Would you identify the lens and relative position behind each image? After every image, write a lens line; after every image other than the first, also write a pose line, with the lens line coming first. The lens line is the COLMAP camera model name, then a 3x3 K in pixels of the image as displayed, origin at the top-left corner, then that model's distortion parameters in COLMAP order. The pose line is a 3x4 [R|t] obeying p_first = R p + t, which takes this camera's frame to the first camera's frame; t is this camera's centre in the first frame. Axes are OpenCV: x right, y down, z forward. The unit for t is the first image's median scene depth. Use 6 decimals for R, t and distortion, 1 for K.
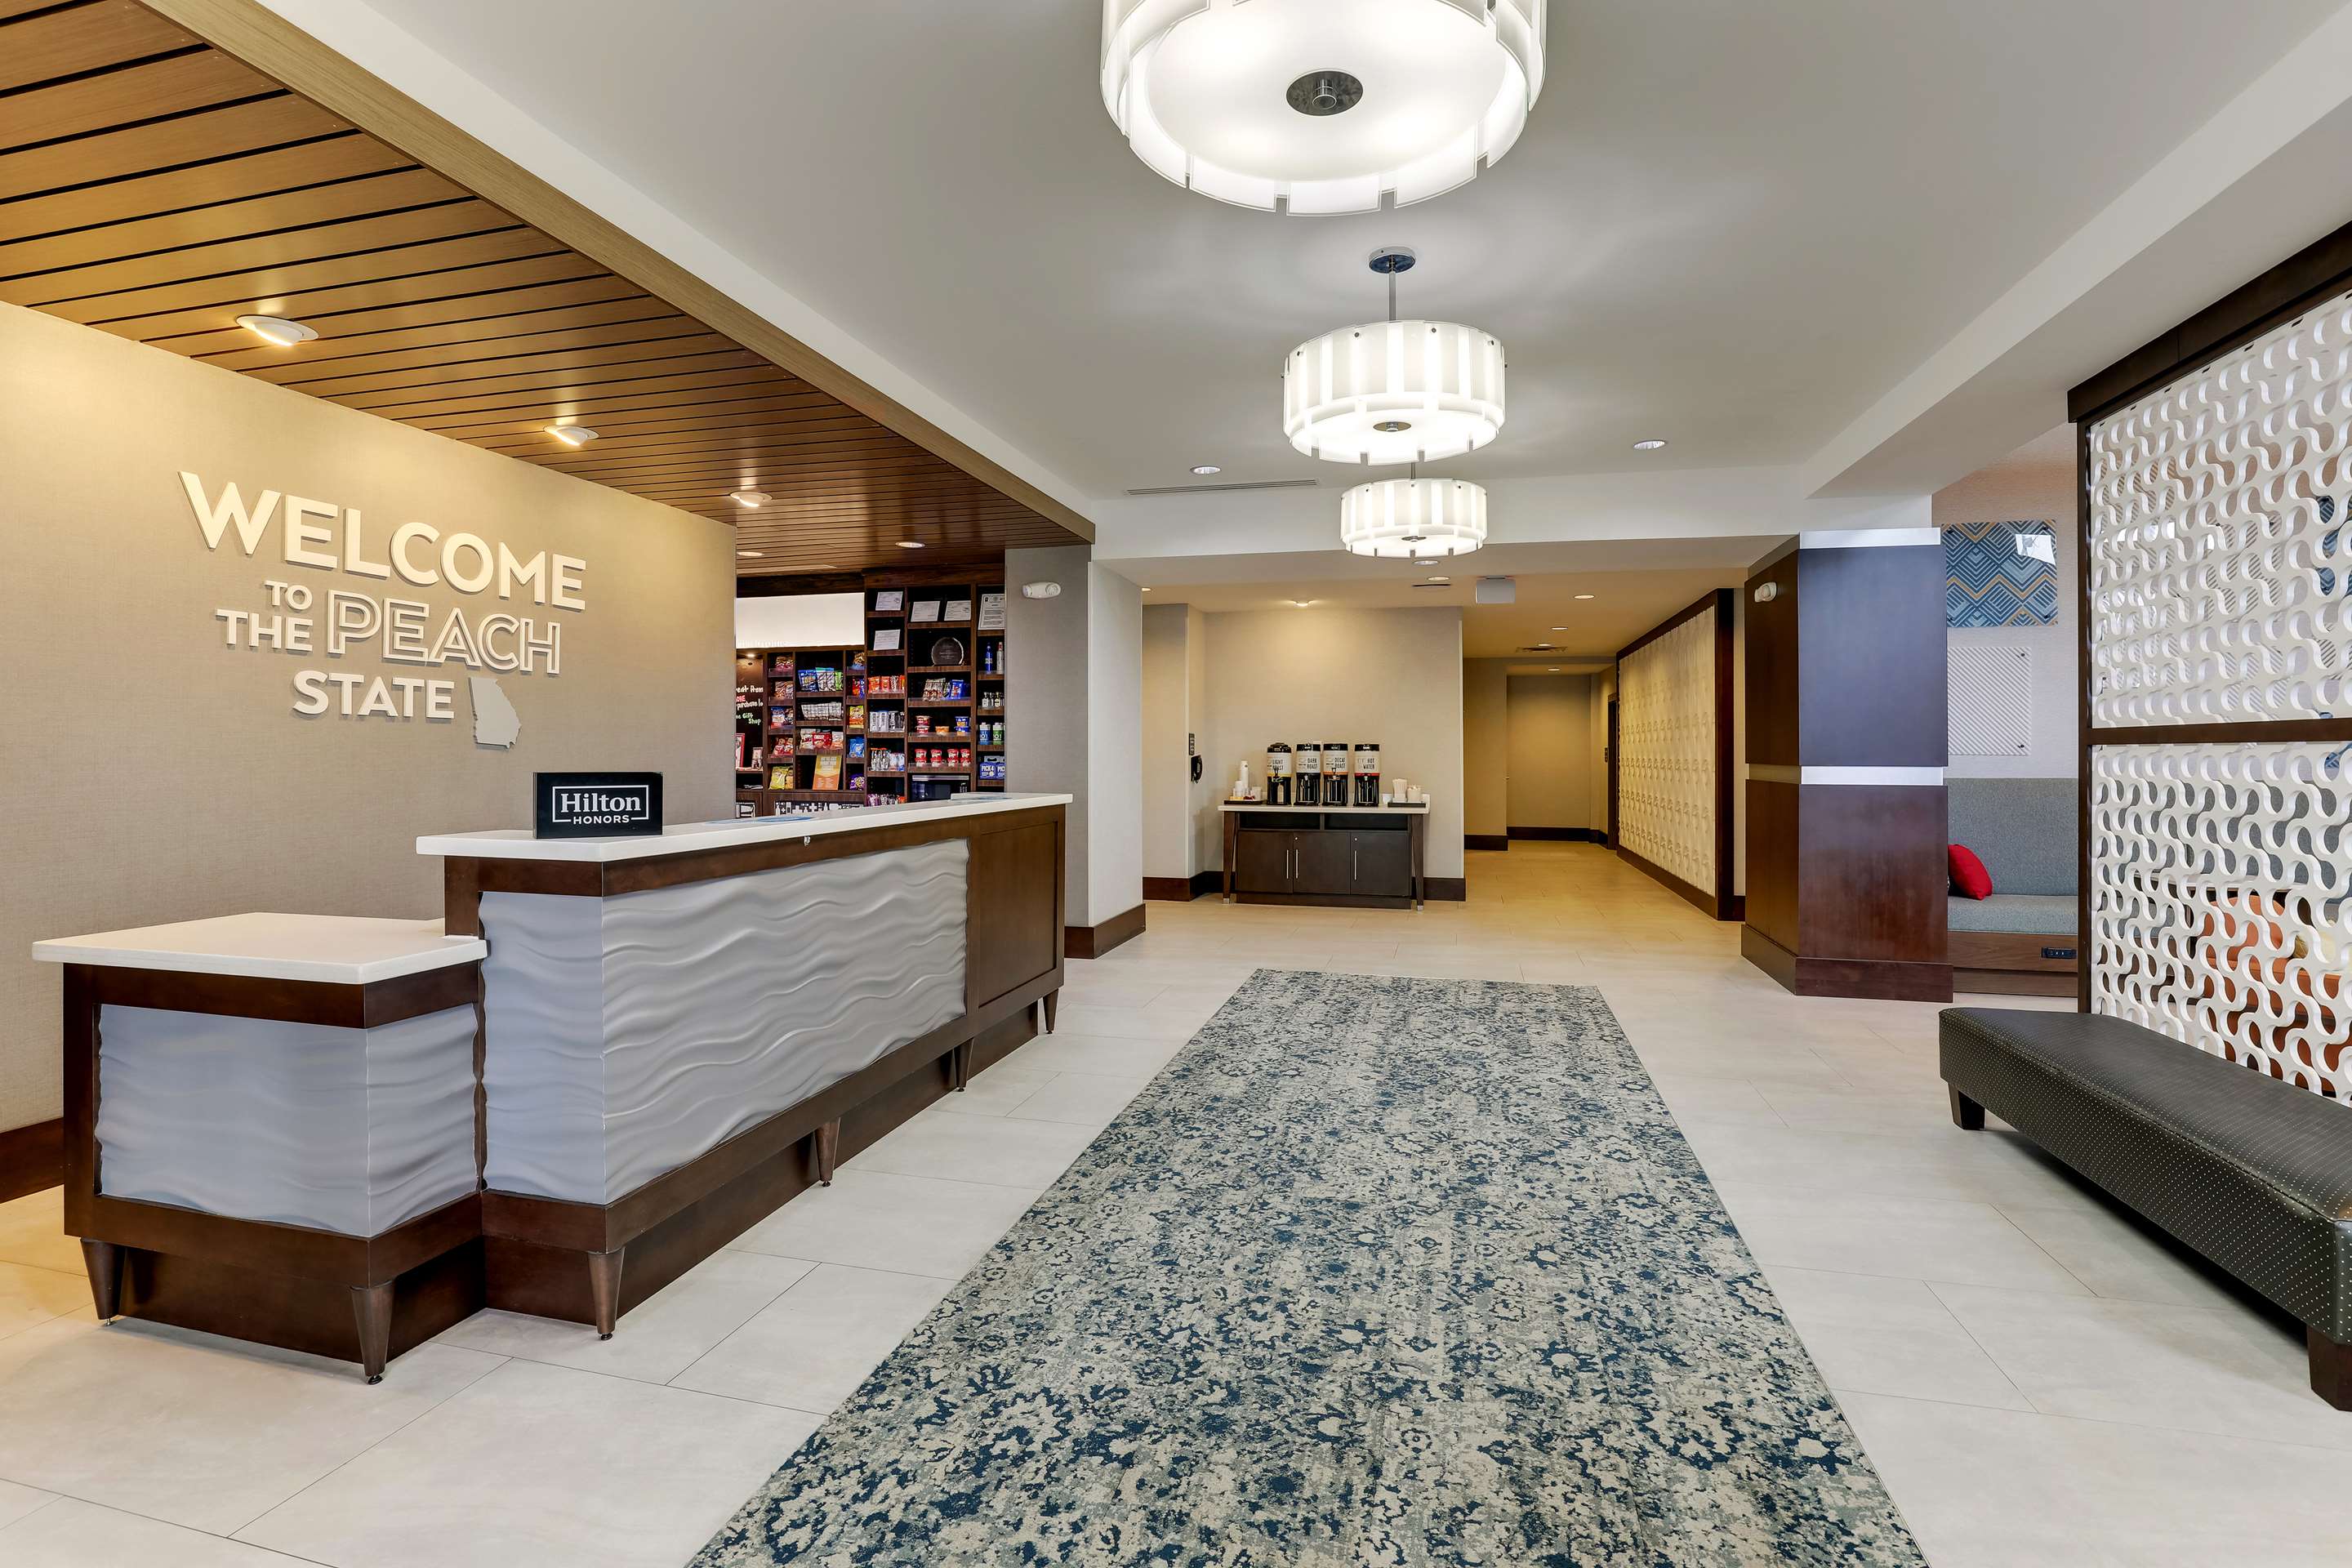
lens RADIAL K [[1112.0, 0, 1182.8], [0, 1112.0, 746.6], [0, 0, 1]] dist [-0.049511, 0.018351]
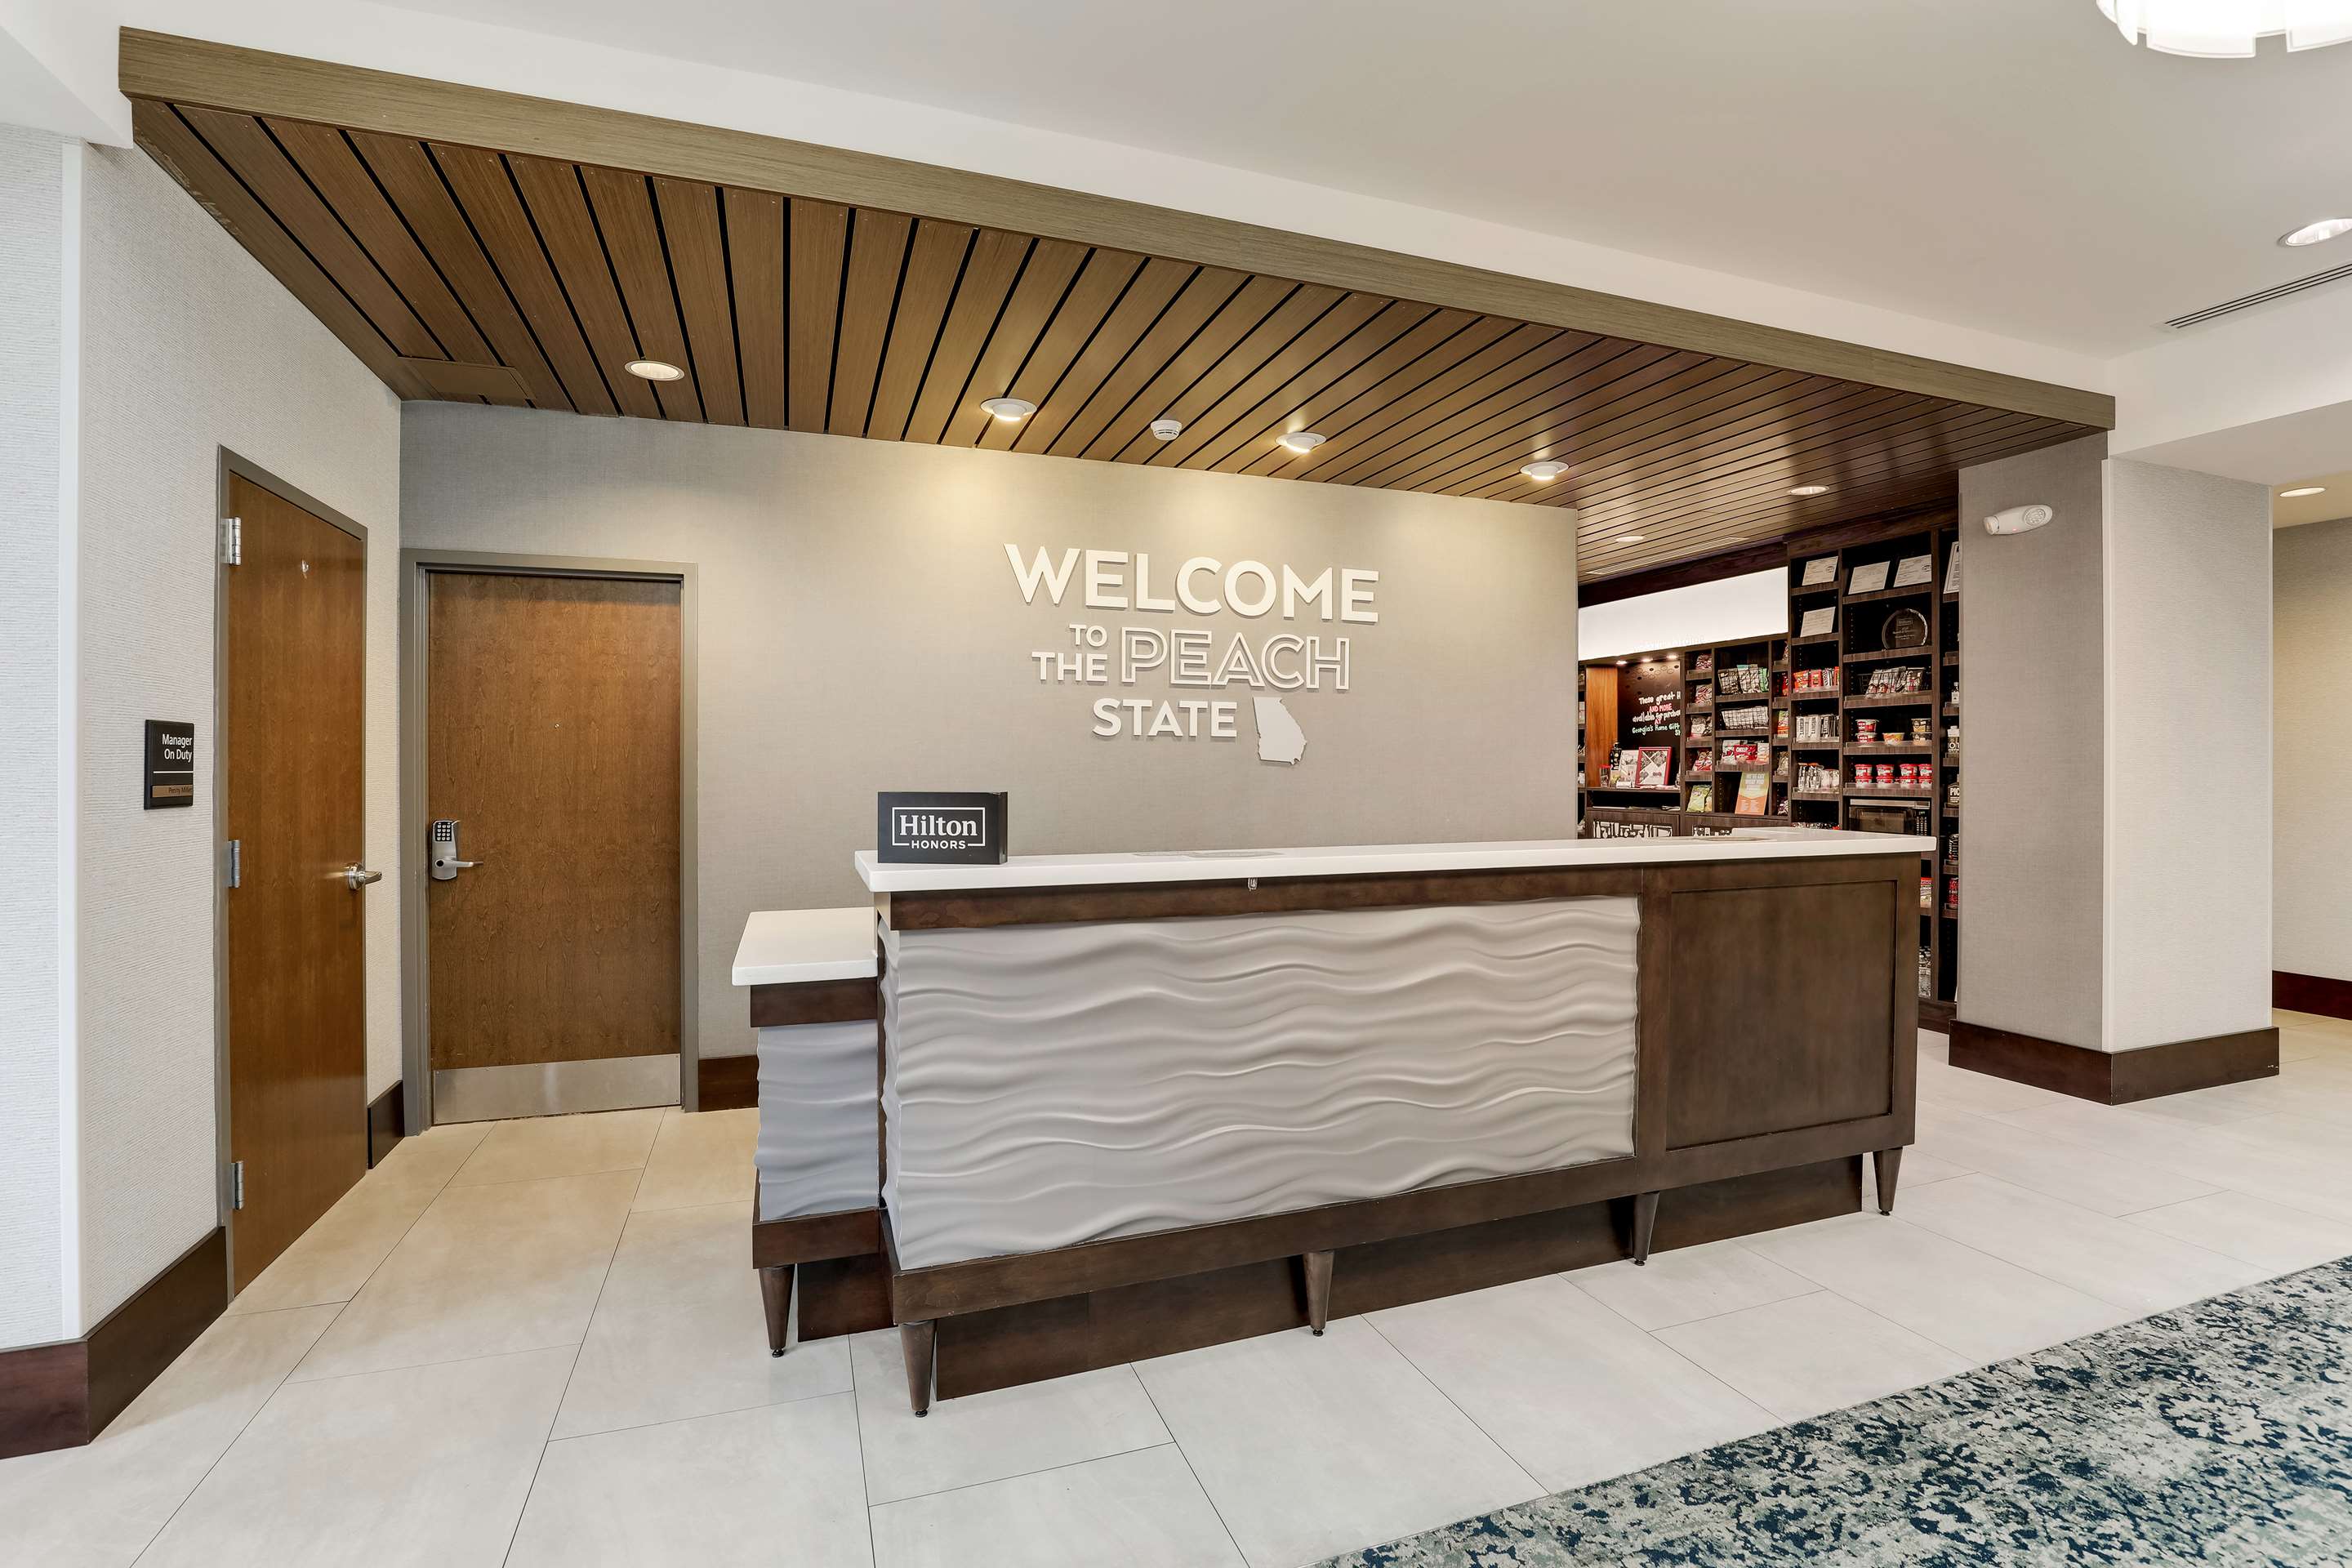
lens RADIAL K [[1090.8, 0, 1172.2], [0, 1090.8, 769.1], [0, 0, 1]] dist [-0.037357, 0.008413]
pose [[0.557009, 0.001212, -0.830505, 0.203001], [0.004292, 0.999981, 0.004338, 0.000670], [0.830495, -0.005981, 0.556994, 0.412361]]
